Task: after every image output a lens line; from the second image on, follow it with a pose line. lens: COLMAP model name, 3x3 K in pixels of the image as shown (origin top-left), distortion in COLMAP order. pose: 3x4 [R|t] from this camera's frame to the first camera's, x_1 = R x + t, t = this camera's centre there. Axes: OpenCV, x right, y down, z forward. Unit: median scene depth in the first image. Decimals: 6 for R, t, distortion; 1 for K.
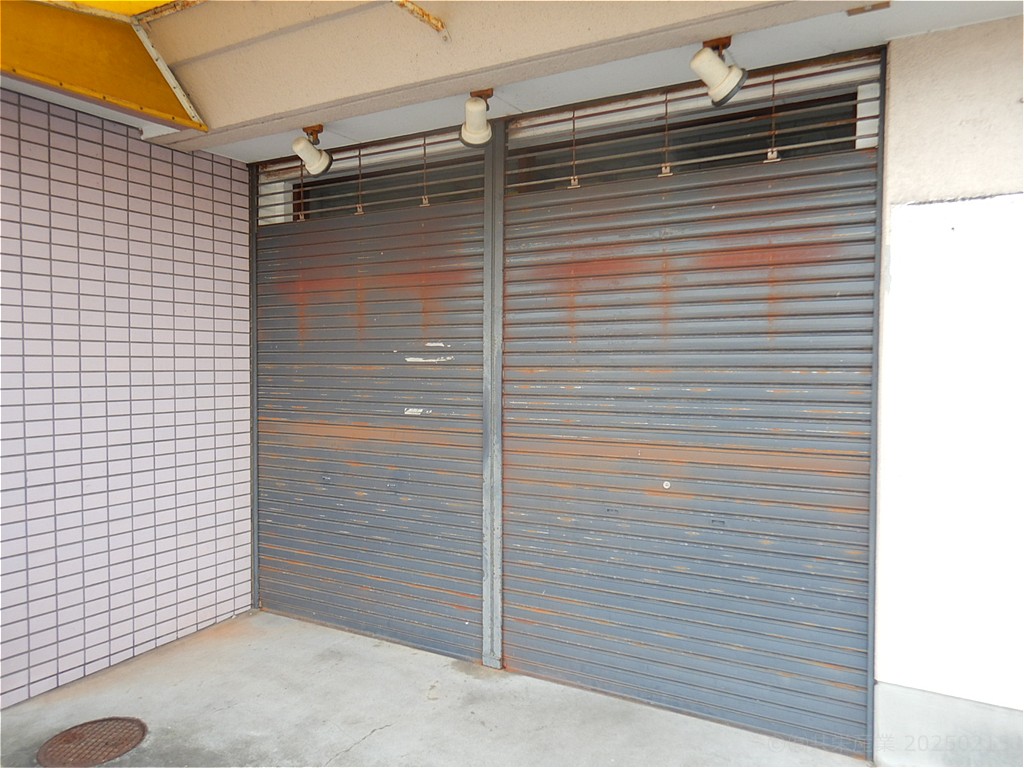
lens RADIAL K [[723.1, 0, 512.0], [0, 723.1, 384.0], [0, 0, 1]] dist [-0.000700, -0.005870]
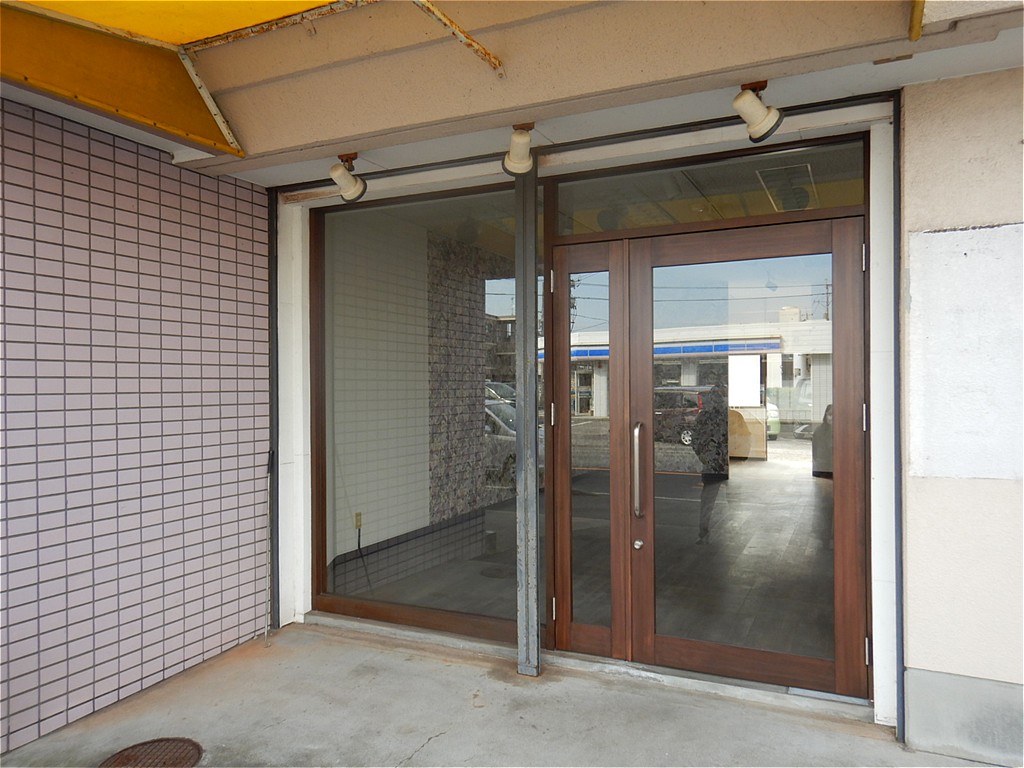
lens RADIAL K [[723.1, 0, 512.0], [0, 723.1, 384.0], [0, 0, 1]] dist [-0.000700, -0.005870]
pose [[0.997224, -0.010531, 0.073709, -0.124871], [0.012710, 0.999494, -0.029155, 0.006620], [-0.073364, 0.030010, 0.996854, -0.040288]]
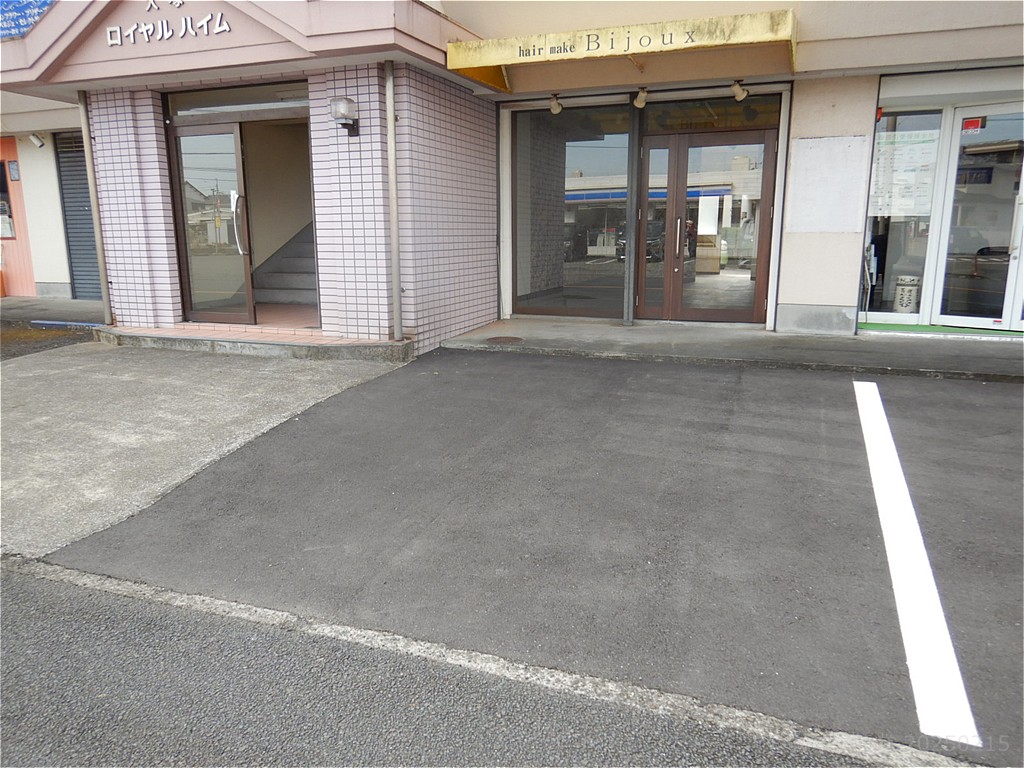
lens RADIAL K [[723.1, 0, 512.0], [0, 723.1, 384.0], [0, 0, 1]] dist [-0.000700, -0.005870]
pose [[0.989126, -0.037144, 0.142305, -0.796447], [0.011658, 0.984340, 0.175892, 0.153687], [-0.146610, -0.172321, 0.974069, -1.411002]]
